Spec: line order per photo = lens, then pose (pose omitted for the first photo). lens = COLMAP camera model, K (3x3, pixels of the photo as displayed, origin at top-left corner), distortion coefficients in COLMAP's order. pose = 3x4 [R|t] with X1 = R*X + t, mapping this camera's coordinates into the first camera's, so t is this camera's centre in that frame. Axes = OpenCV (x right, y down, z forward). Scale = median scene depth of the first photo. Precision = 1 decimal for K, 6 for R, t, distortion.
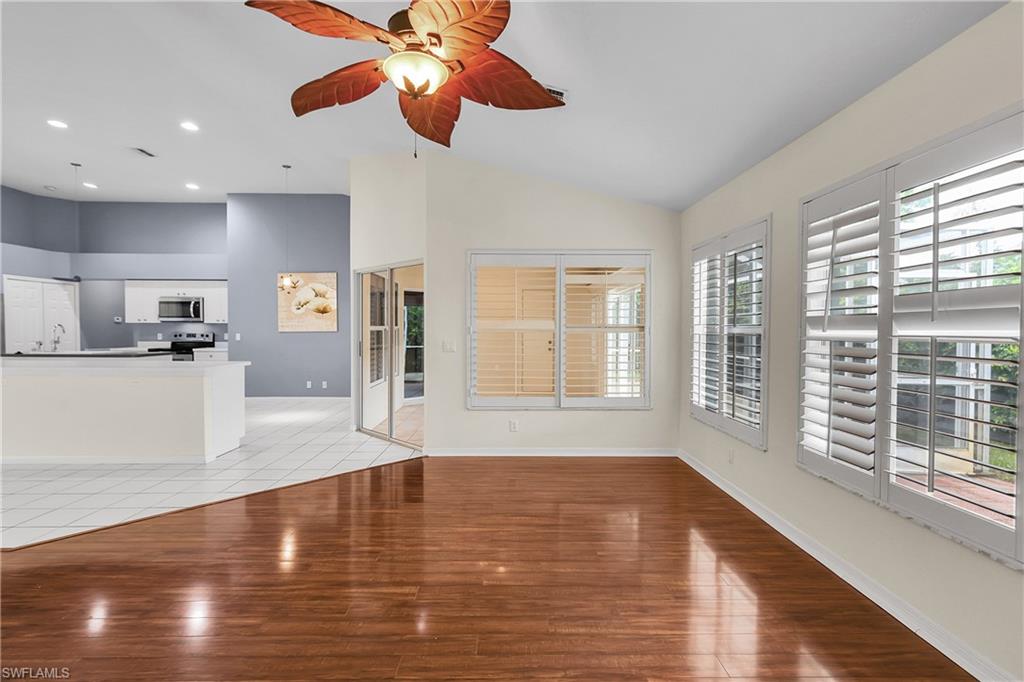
lens RADIAL K [[503.6, 0, 507.8], [0, 503.6, 335.8], [0, 0, 1]] dist [-0.000273, 0.000207]
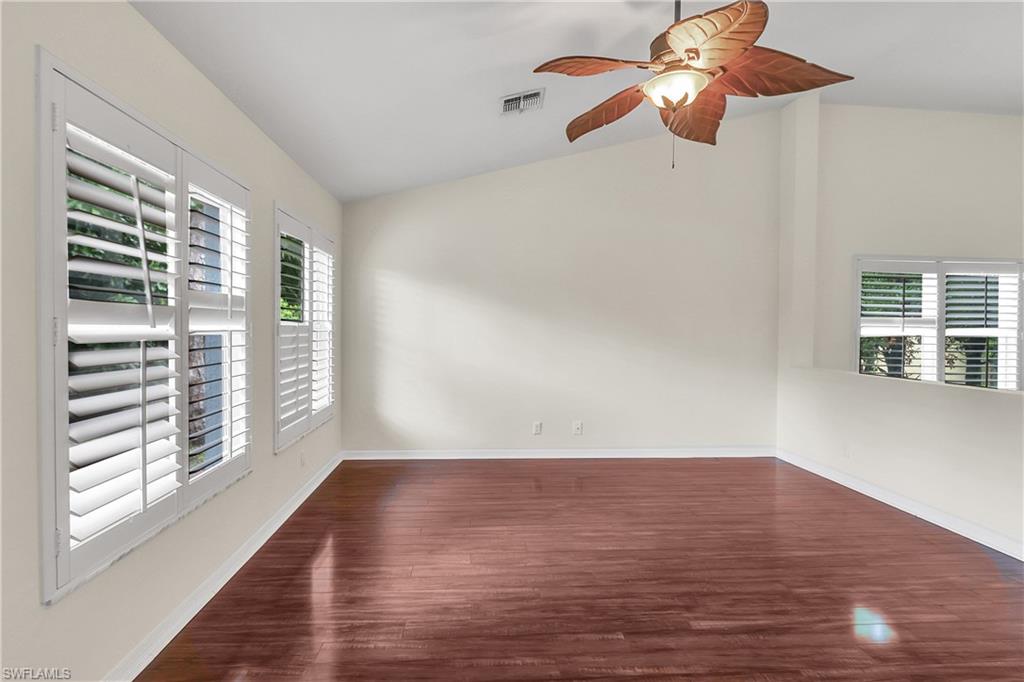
lens RADIAL K [[503.6, 0, 507.8], [0, 503.6, 335.8], [0, 0, 1]] dist [-0.000273, 0.000207]
pose [[-0.997347, -0.010392, -0.072055, 0.207445], [-0.012330, 0.999573, 0.026508, -0.021741], [0.071749, 0.027327, -0.997048, 1.820332]]
